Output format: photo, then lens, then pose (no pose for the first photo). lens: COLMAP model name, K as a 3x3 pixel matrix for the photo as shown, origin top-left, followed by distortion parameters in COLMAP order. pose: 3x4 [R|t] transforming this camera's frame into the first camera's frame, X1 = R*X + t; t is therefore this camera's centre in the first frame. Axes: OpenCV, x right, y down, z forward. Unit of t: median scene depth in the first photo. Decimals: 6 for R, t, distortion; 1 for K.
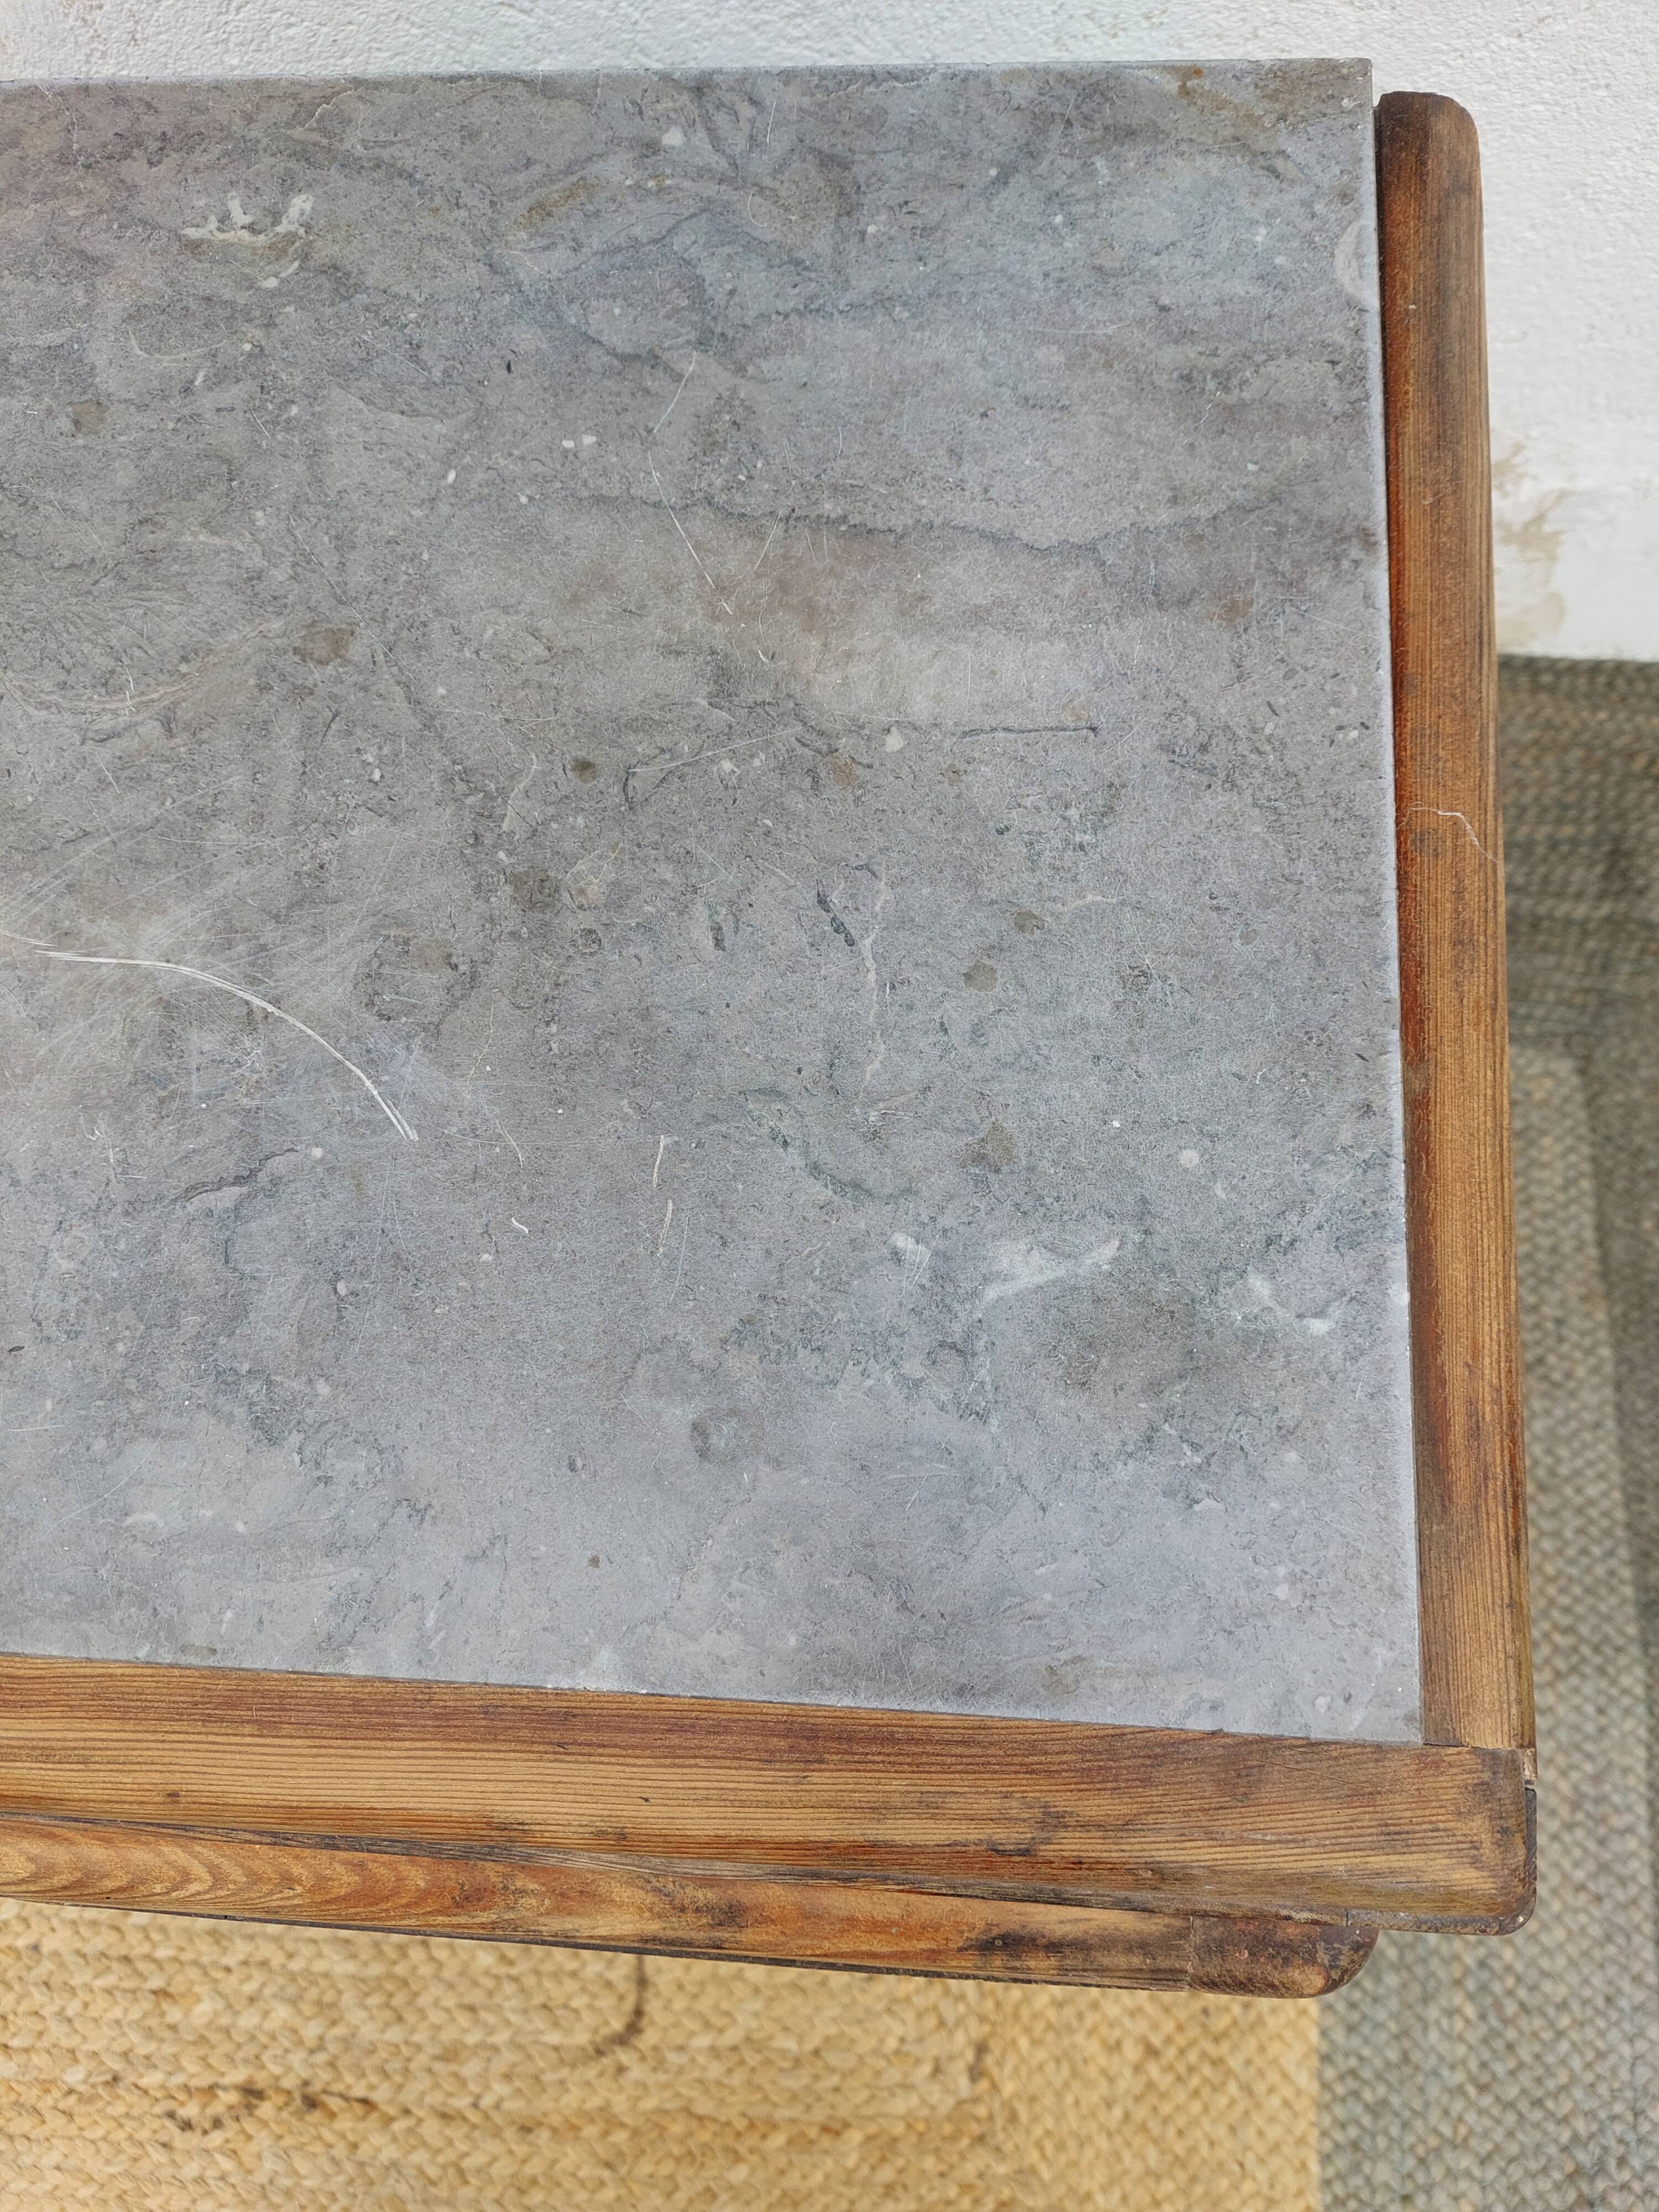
lens RADIAL K [[1607.2, 0, 857.2], [0, 1607.2, 1117.9], [0, 0, 1]] dist [0.065729, -0.107377]
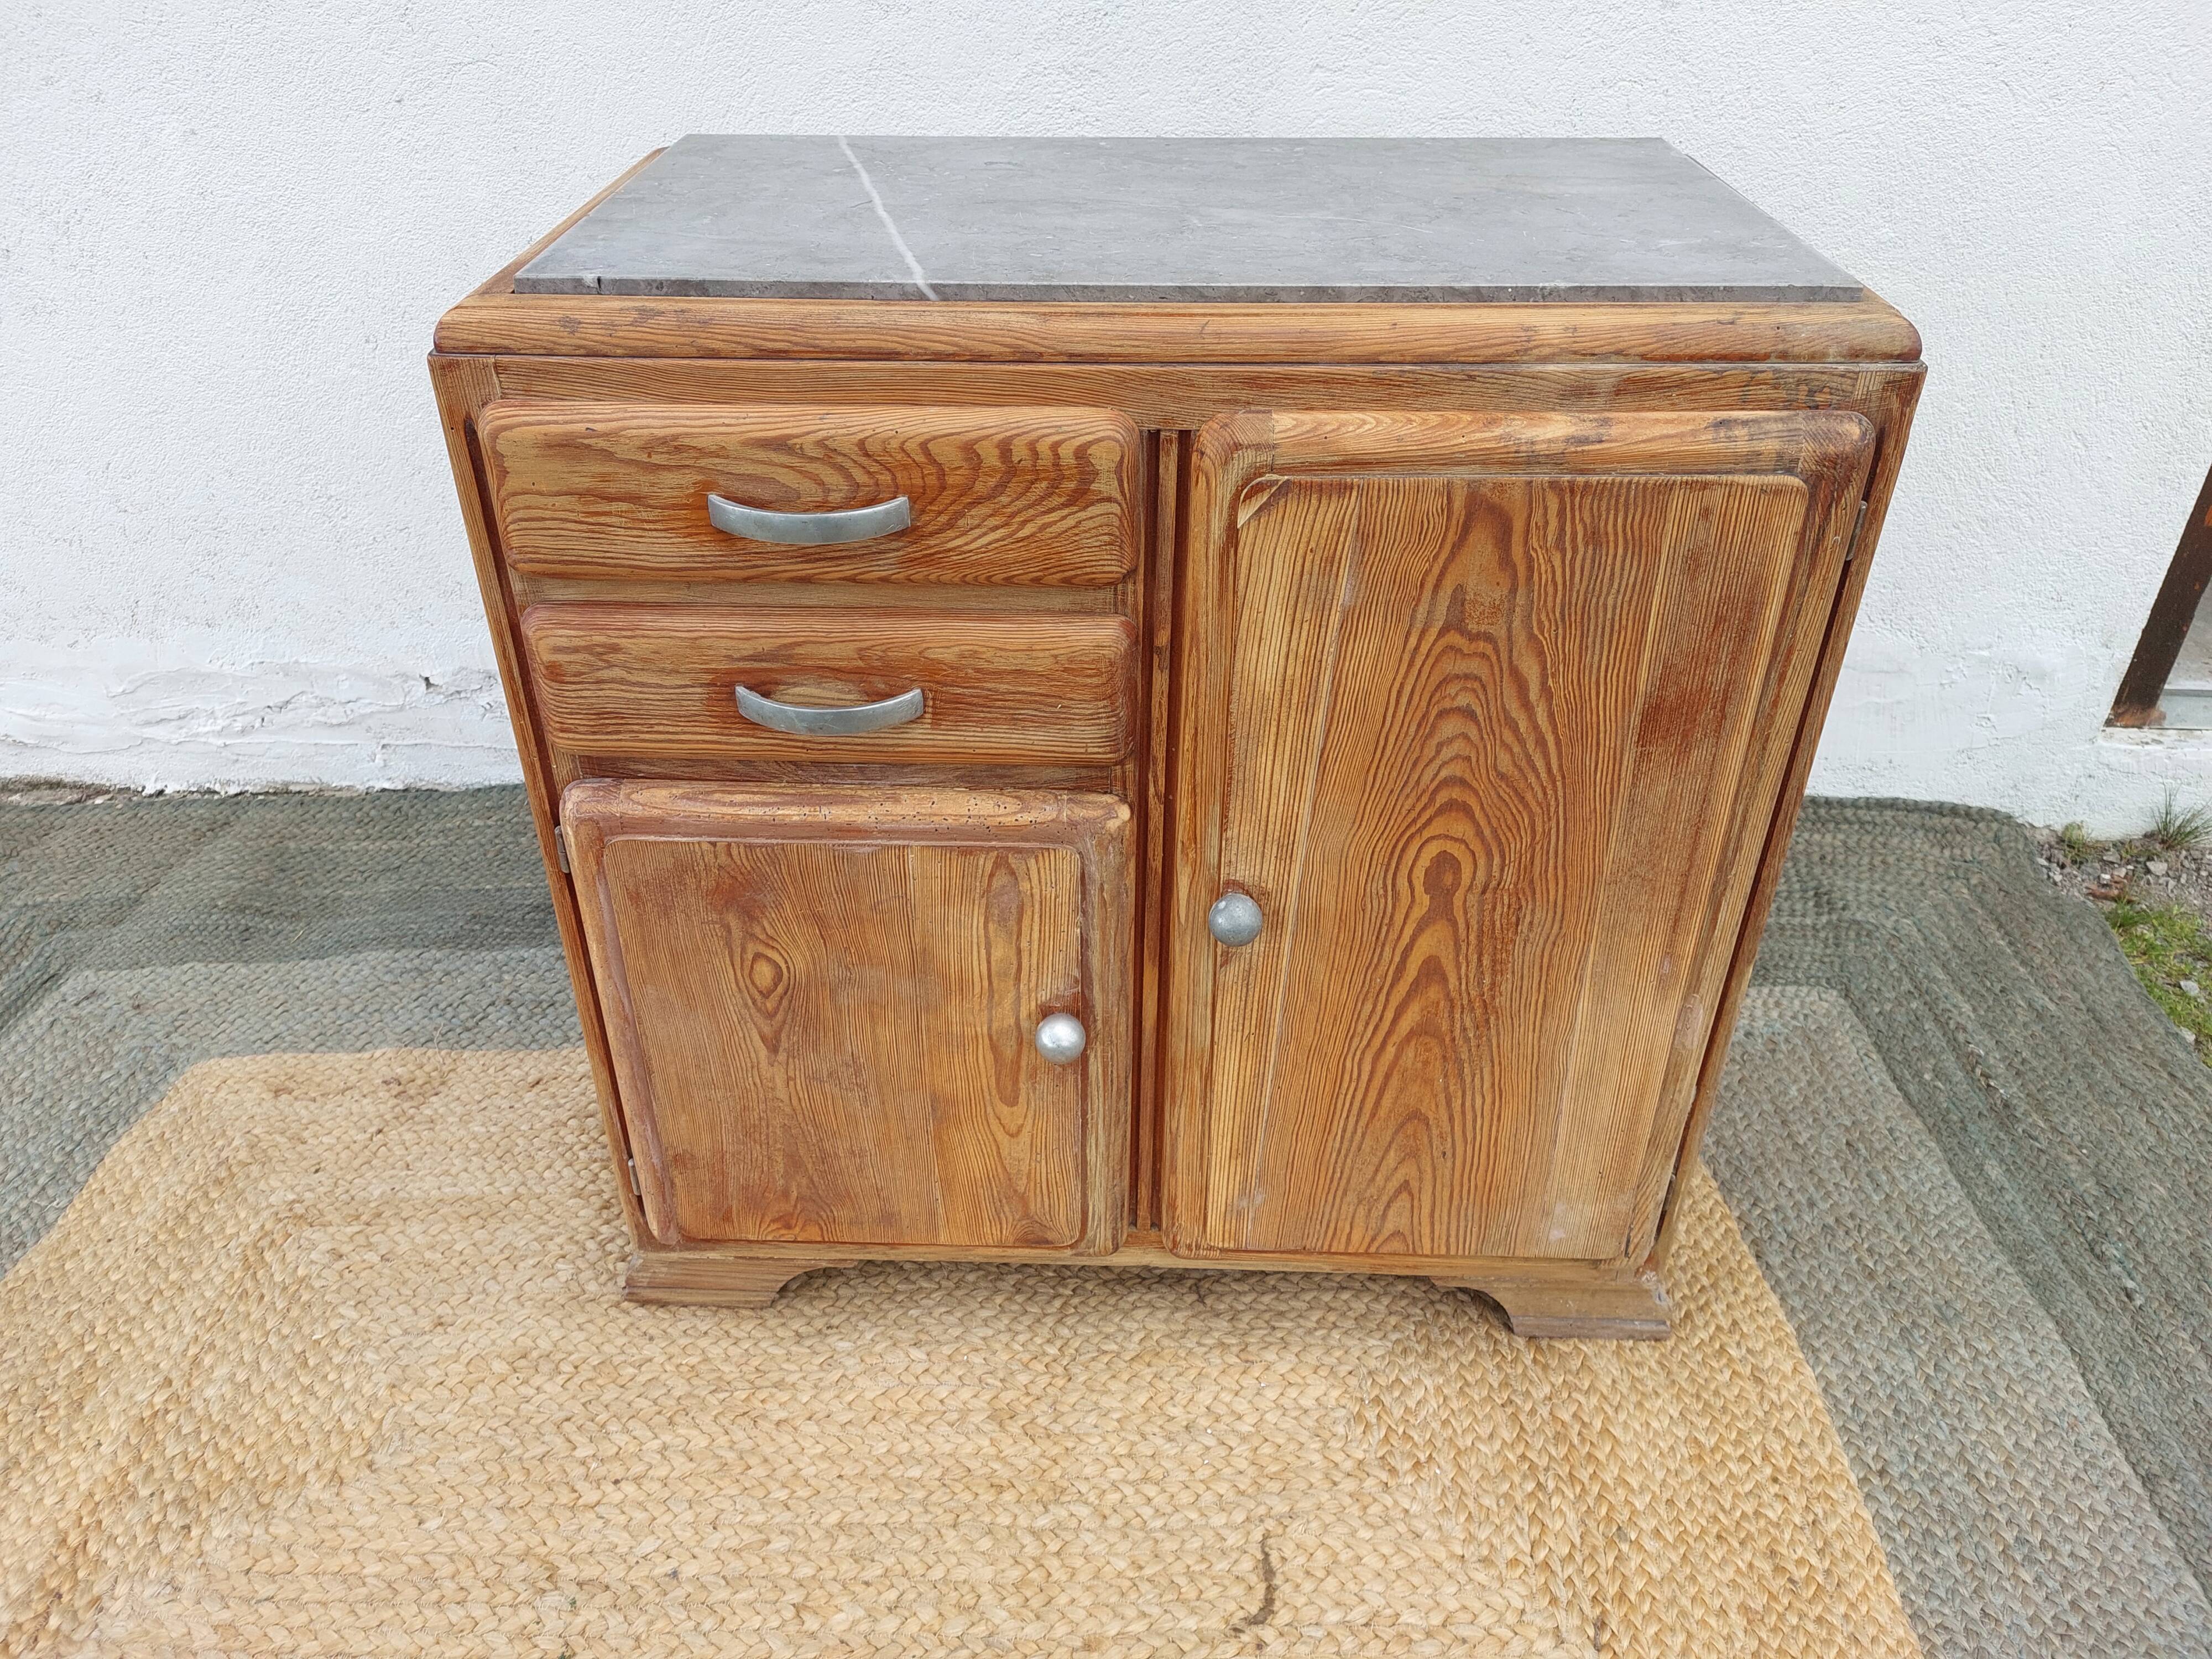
lens RADIAL K [[1565.4, 0, 1099.9], [0, 1565.4, 826.5], [0, 0, 1]] dist [0.096980, -0.121278]
pose [[0.997361, 0.036823, 0.062565, -0.890704], [0.014199, 0.746226, -0.665542, 2.343918], [-0.071194, 0.664674, 0.743734, -0.263625]]
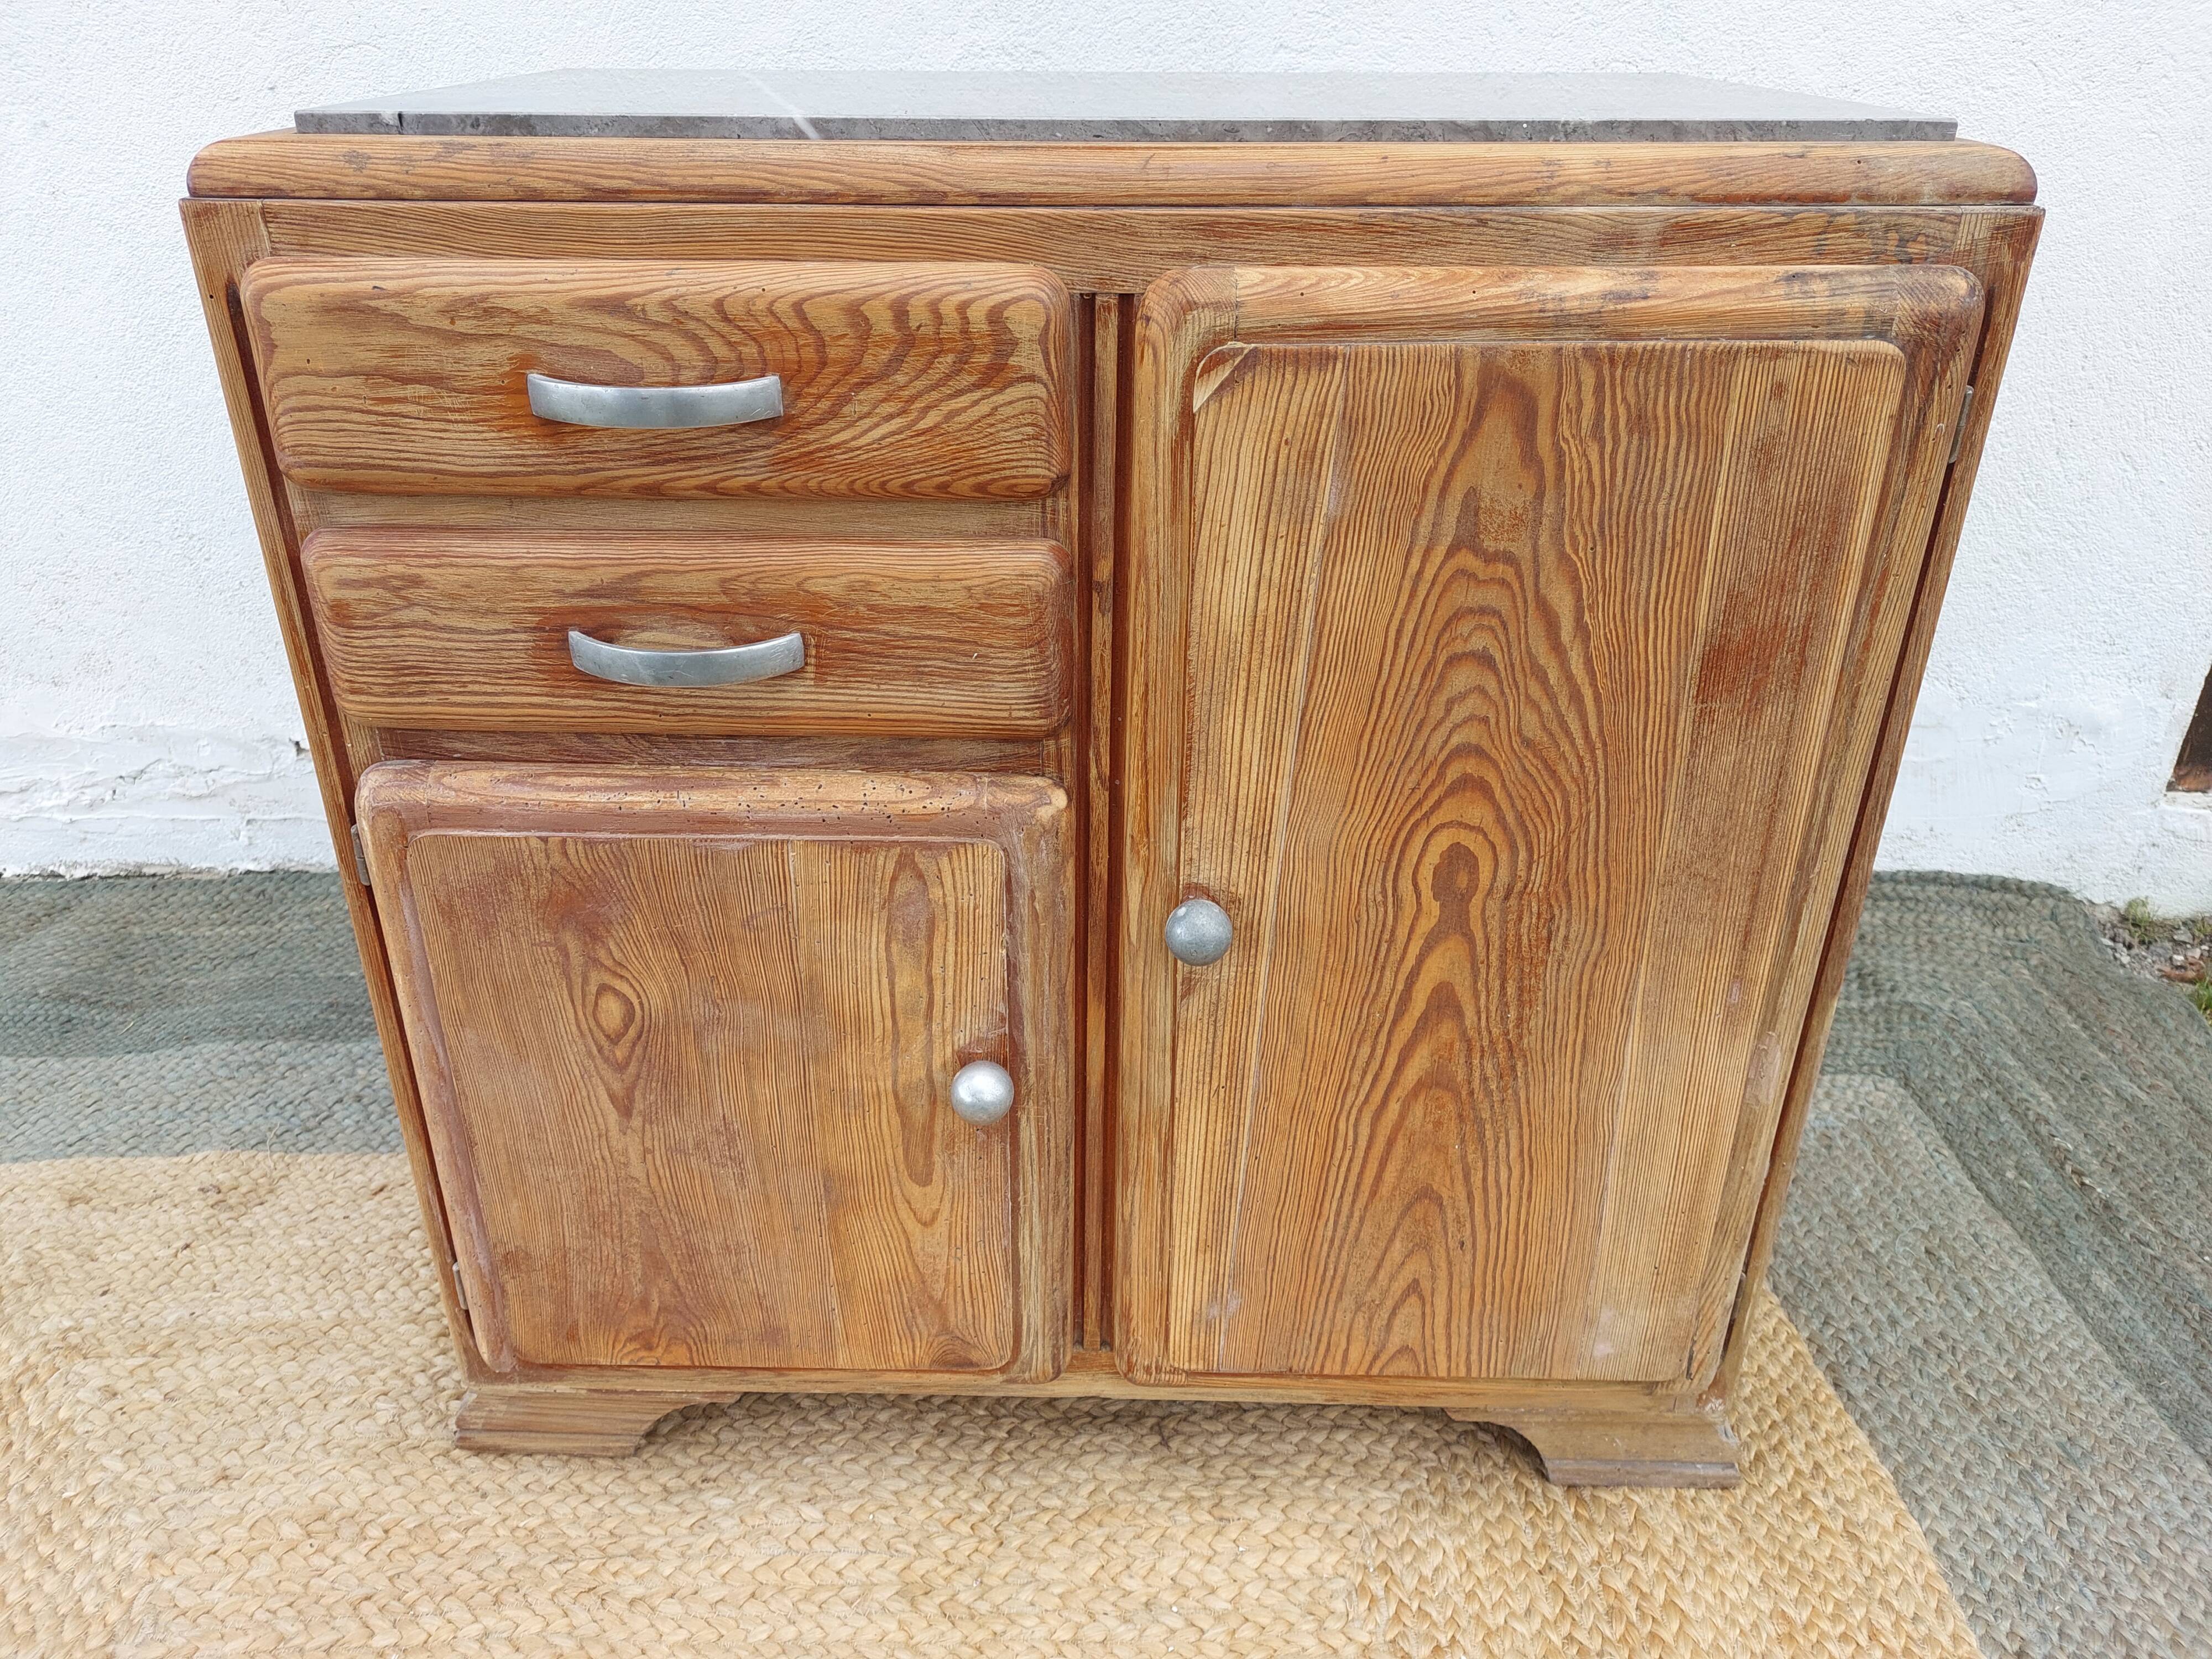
lens RADIAL K [[1575.0, 0, 1086.3], [0, 1575.0, 826.7], [0, 0, 1]] dist [0.059529, -0.053557]
pose [[0.996933, 0.040290, 0.067094, -0.792259], [0.022522, 0.673341, -0.738989, 2.176209], [-0.074951, 0.738233, 0.670368, 0.263277]]
